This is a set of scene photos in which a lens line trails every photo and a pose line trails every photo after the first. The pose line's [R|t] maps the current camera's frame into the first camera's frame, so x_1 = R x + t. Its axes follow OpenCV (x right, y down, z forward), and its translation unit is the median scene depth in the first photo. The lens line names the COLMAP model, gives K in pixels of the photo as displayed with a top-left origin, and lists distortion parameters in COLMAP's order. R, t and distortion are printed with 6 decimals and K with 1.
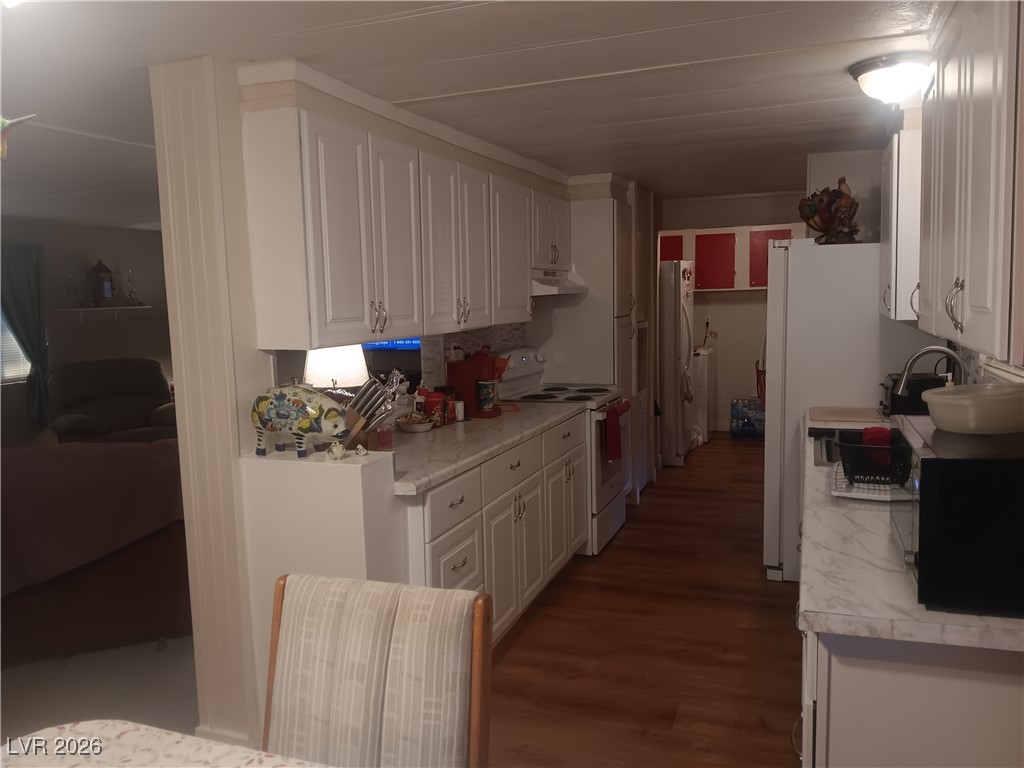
lens RADIAL K [[798.6, 0, 514.4], [0, 798.6, 378.8], [0, 0, 1]] dist [0.030027, -0.077757]
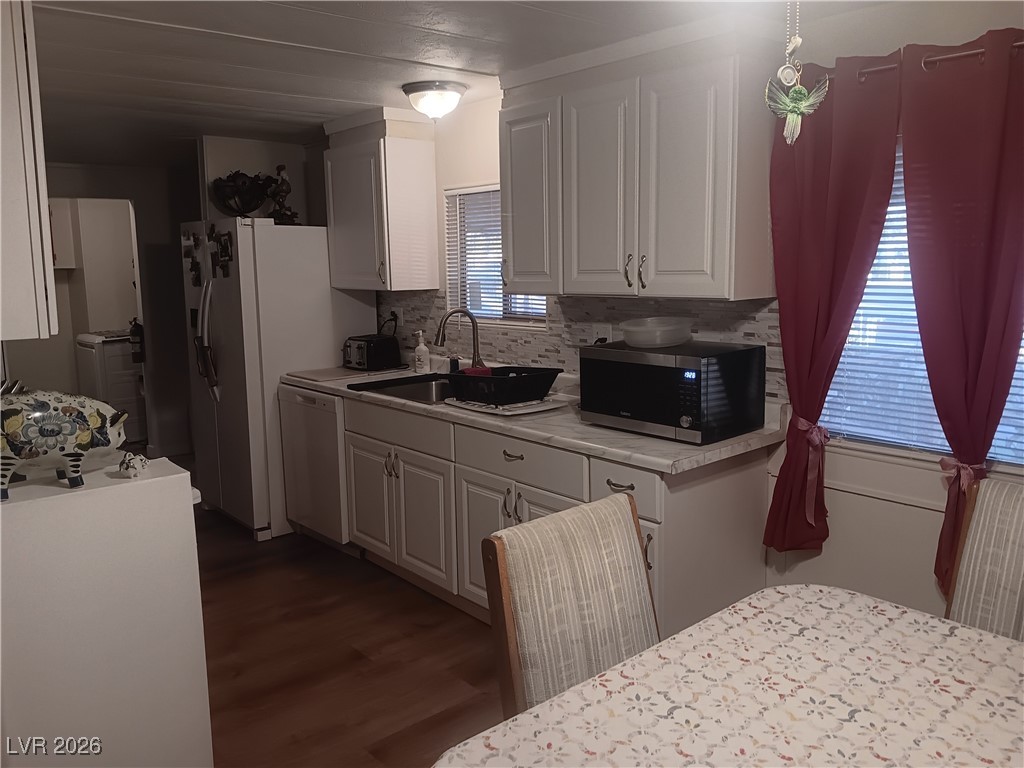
lens RADIAL K [[798.6, 0, 522.0], [0, 798.6, 370.2], [0, 0, 1]] dist [0.030027, -0.077757]
pose [[0.479394, -0.103725, 0.871449, -0.398877], [0.096930, 0.993174, 0.064891, -0.007614], [-0.872231, 0.053361, 0.486175, 0.169903]]
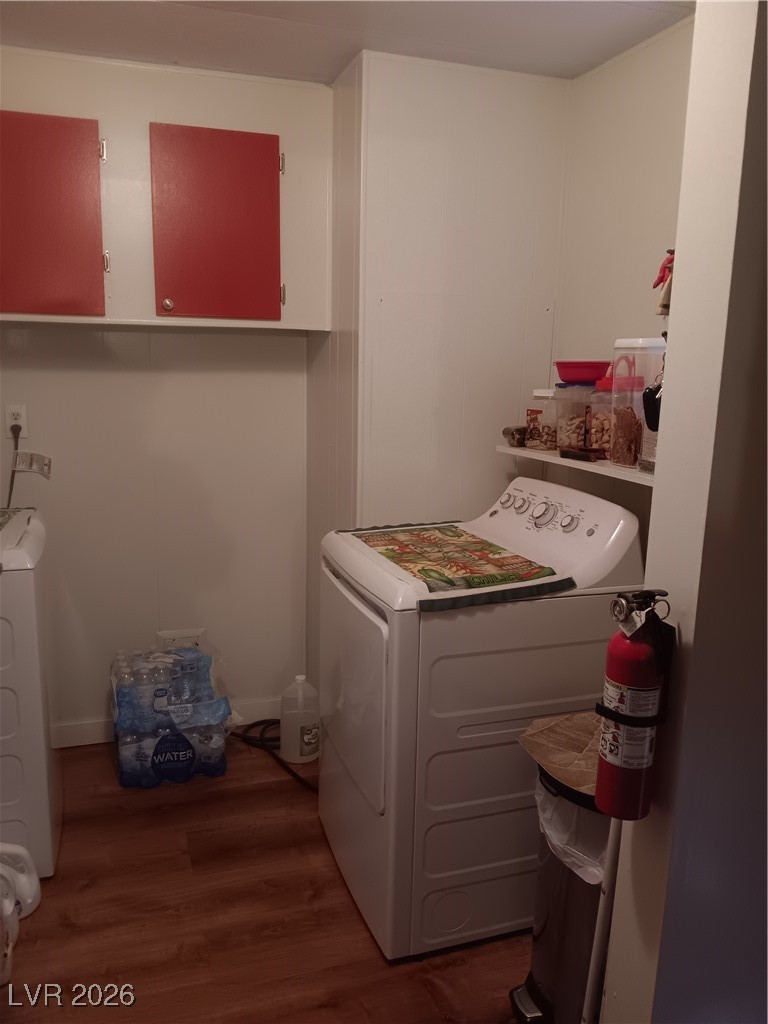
lens RADIAL K [[798.6, 0, 380.1], [0, 798.6, 514.5], [0, 0, 1]] dist [0.030027, -0.077757]
pose [[0.775360, -0.082143, 0.626154, 0.309165], [0.020746, 0.994283, 0.104746, -0.132297], [-0.631178, -0.068225, 0.772631, 1.343933]]
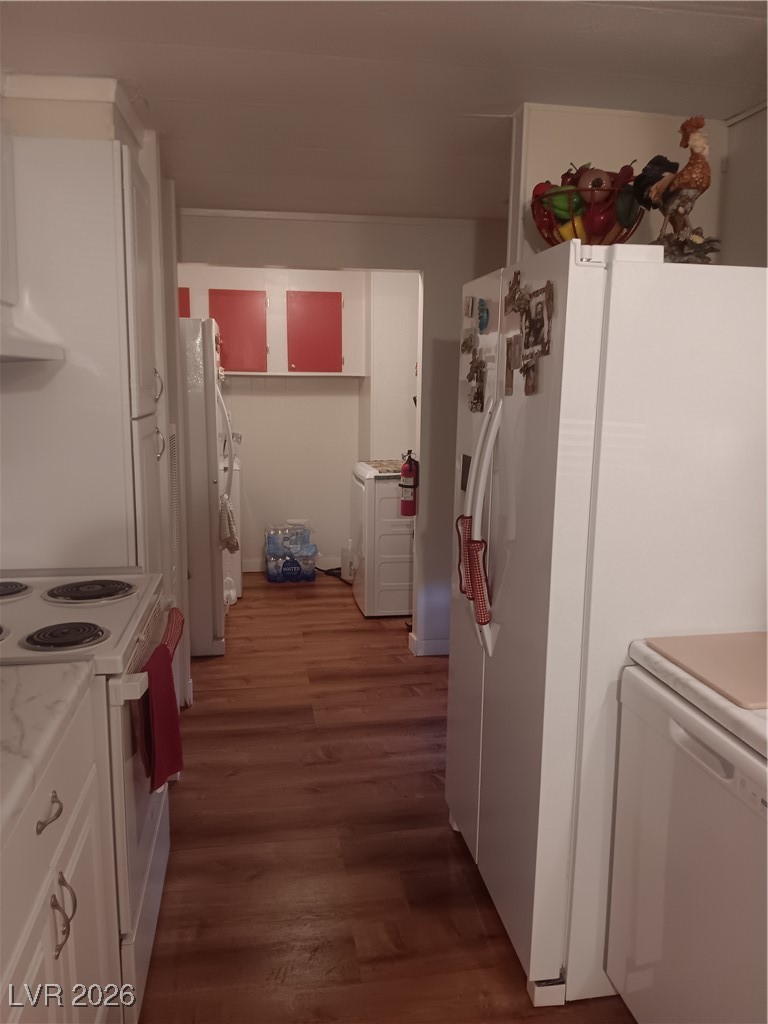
lens RADIAL K [[798.6, 0, 390.1], [0, 798.6, 521.1], [0, 0, 1]] dist [0.030027, -0.077757]
pose [[0.868392, -0.049401, 0.493412, 0.031458], [0.017074, 0.997414, 0.069812, -0.057917], [-0.495585, -0.052200, 0.866990, 0.639802]]
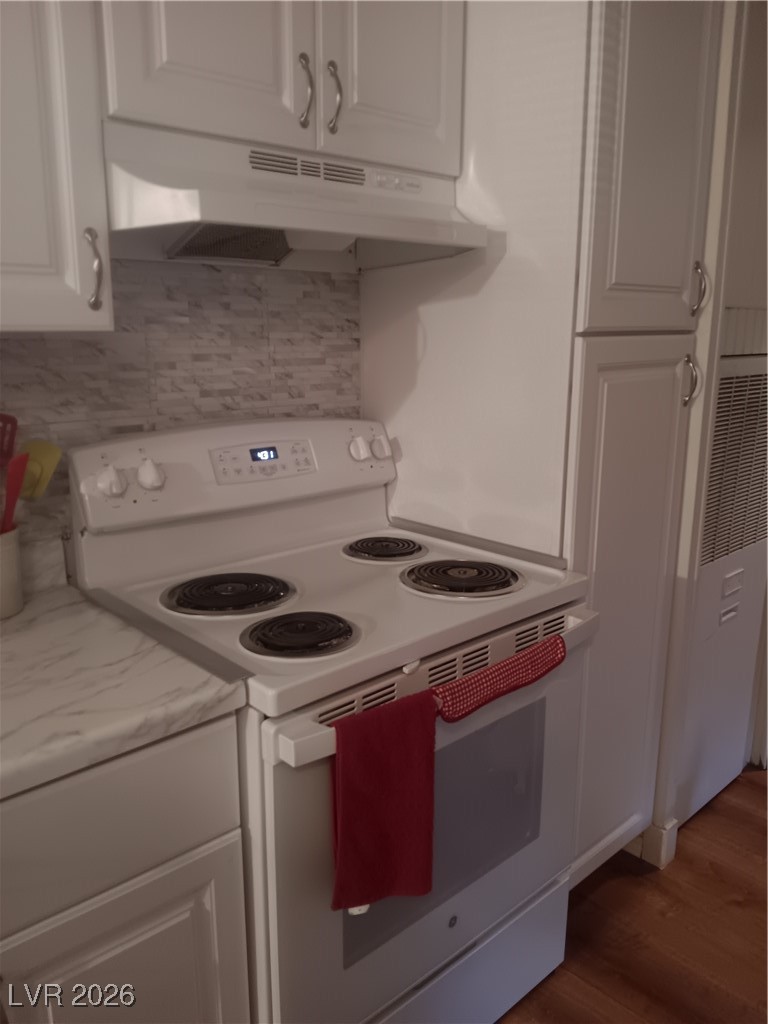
lens RADIAL K [[798.6, 0, 384.0], [0, 798.6, 517.0], [0, 0, 1]] dist [0.030027, -0.077757]
pose [[0.891369, 0.127780, -0.434895, 0.233988], [-0.066935, 0.986031, 0.152521, -0.060768], [0.448309, -0.106843, 0.887471, 0.837173]]
